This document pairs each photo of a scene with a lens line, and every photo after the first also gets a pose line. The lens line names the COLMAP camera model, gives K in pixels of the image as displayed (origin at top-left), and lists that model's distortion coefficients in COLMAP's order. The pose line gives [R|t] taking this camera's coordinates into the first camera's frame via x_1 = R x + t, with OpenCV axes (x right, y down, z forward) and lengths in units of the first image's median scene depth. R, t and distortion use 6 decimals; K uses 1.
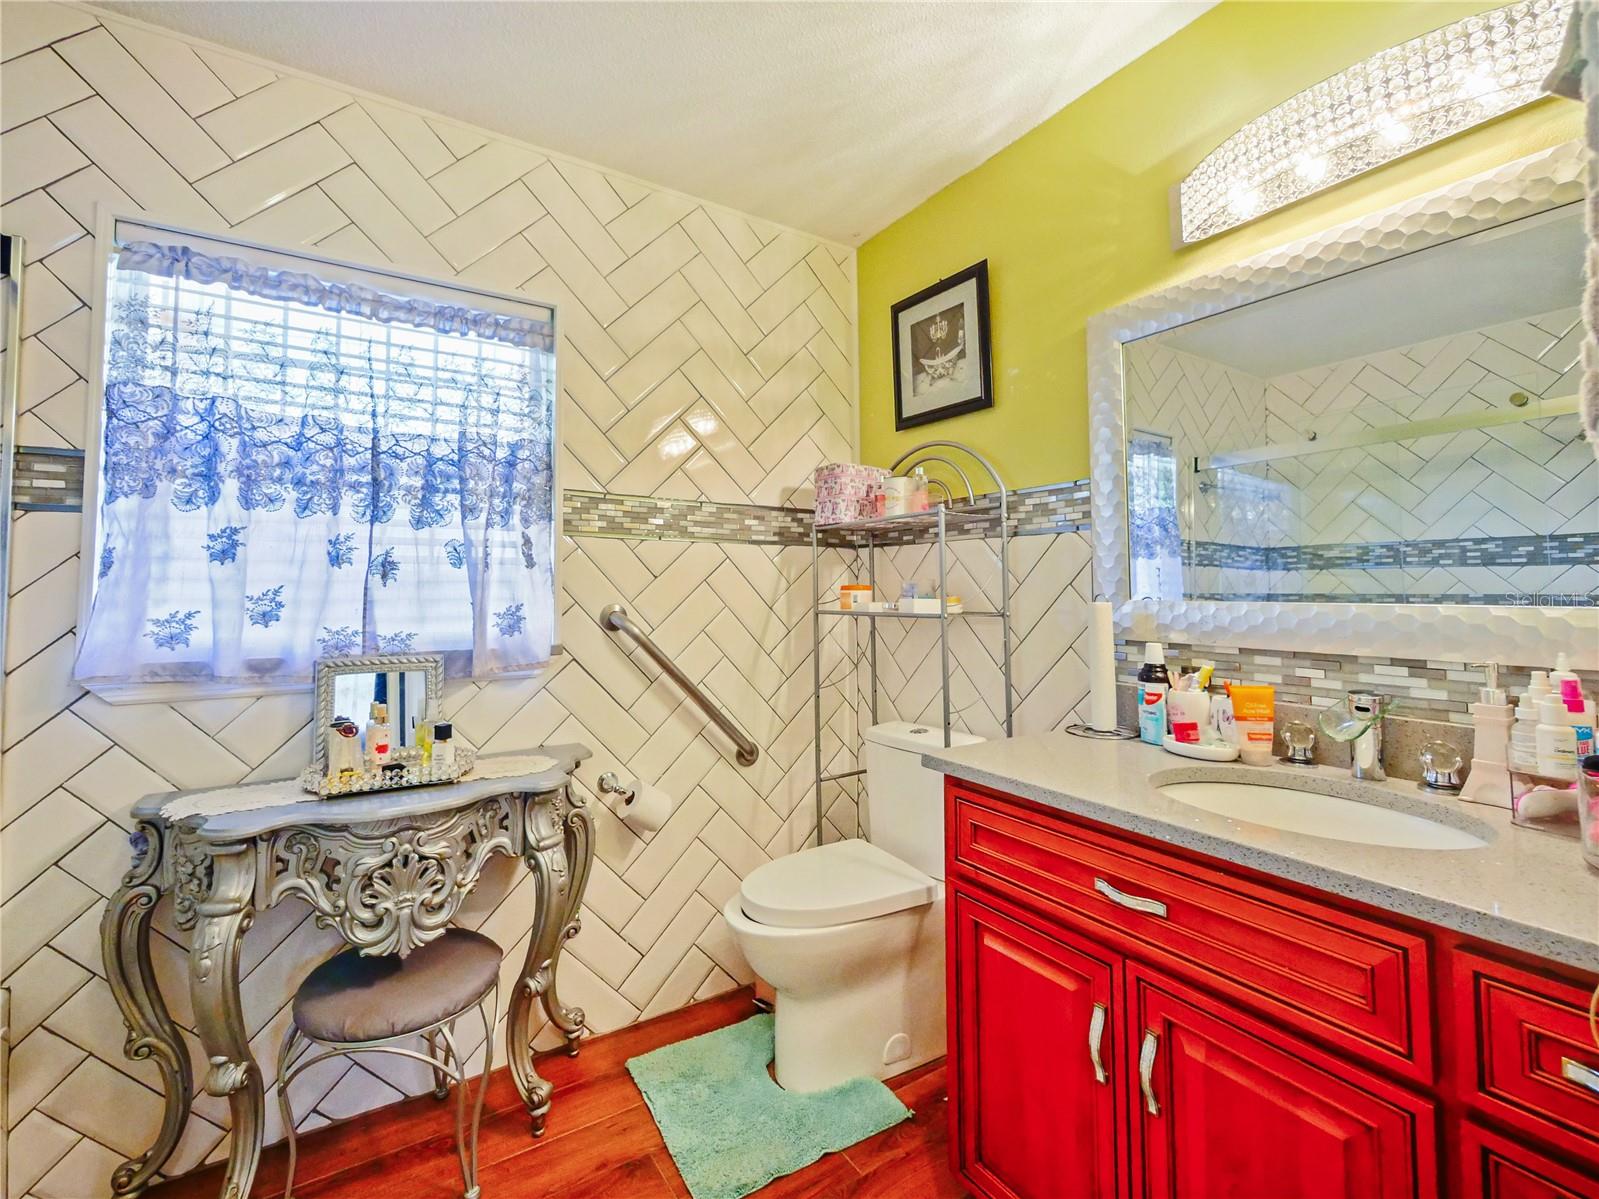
lens RADIAL K [[711.7, 0, 780.5], [0, 711.7, 553.5], [0, 0, 1]] dist [-0.005028, -0.000156]
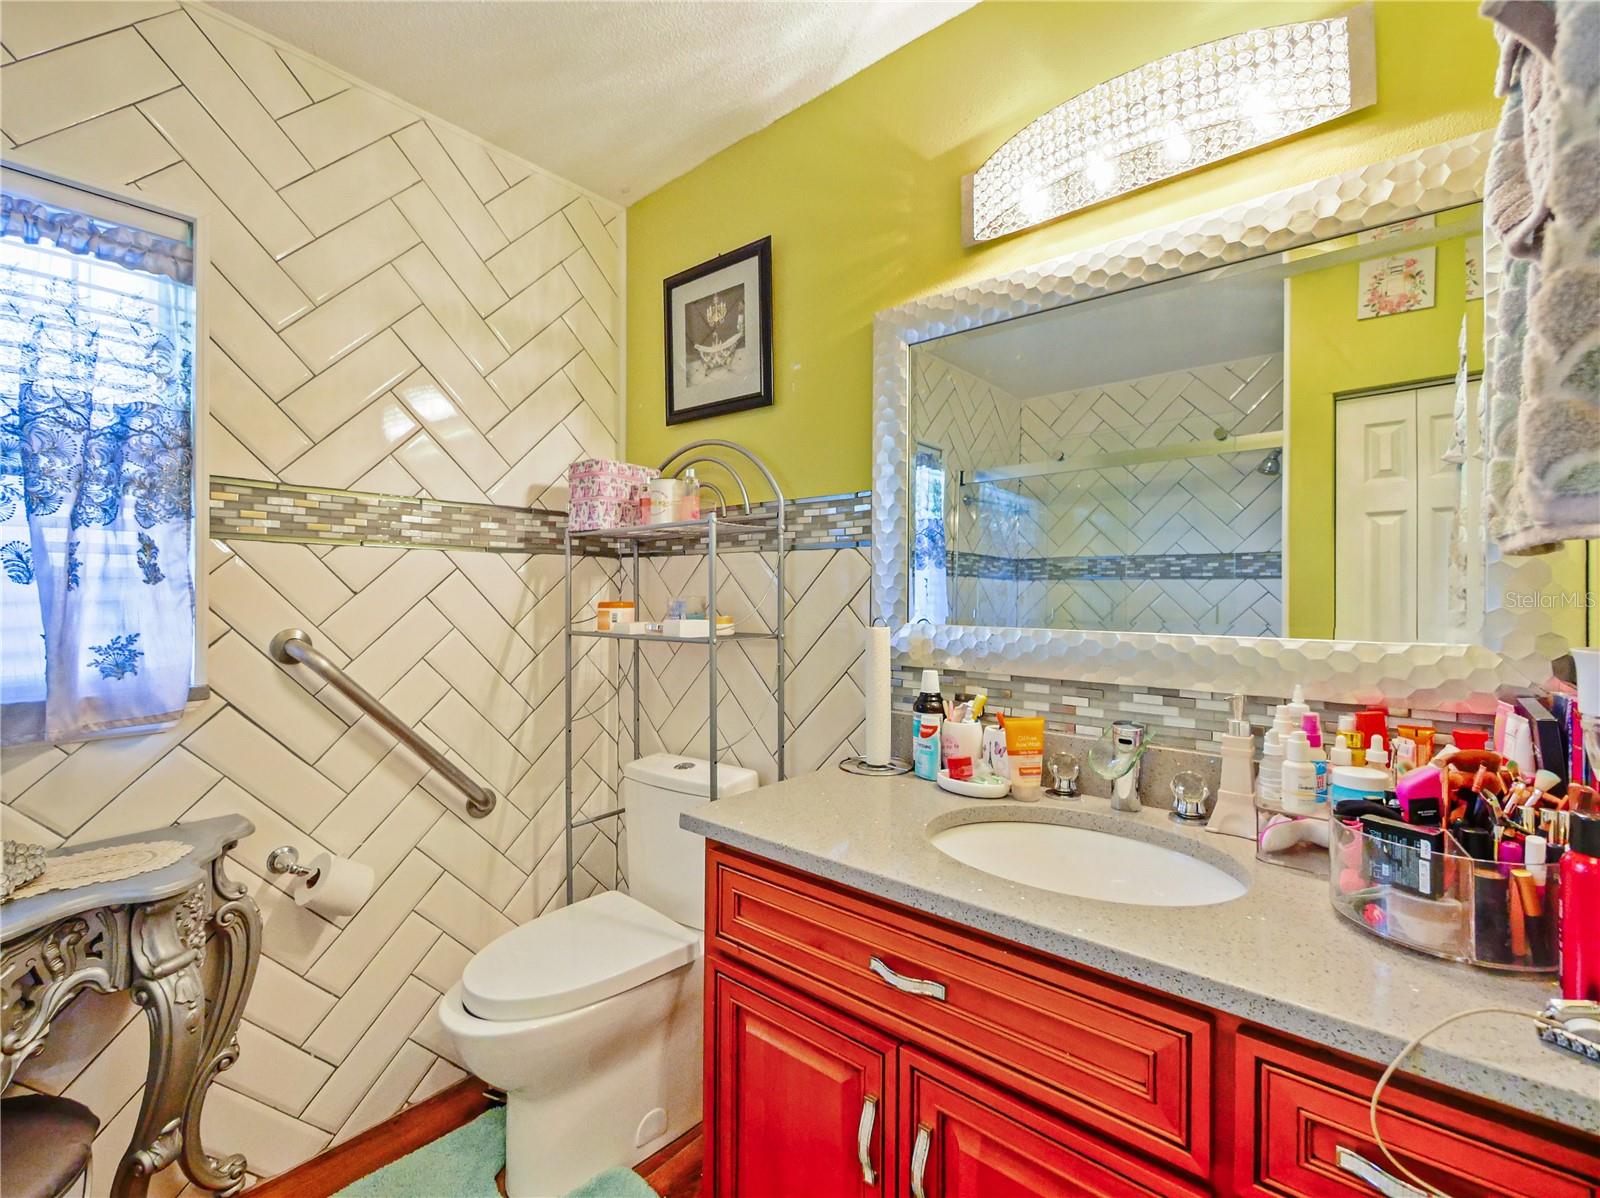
lens RADIAL K [[748.3, 0, 739.4], [0, 748.3, 595.5], [0, 0, 1]] dist [-0.006908, -0.000198]
pose [[0.969054, 0.009517, 0.246664, 0.034932], [-0.022832, 0.998429, 0.051175, -0.017433], [-0.245789, -0.055223, 0.967749, 0.107118]]
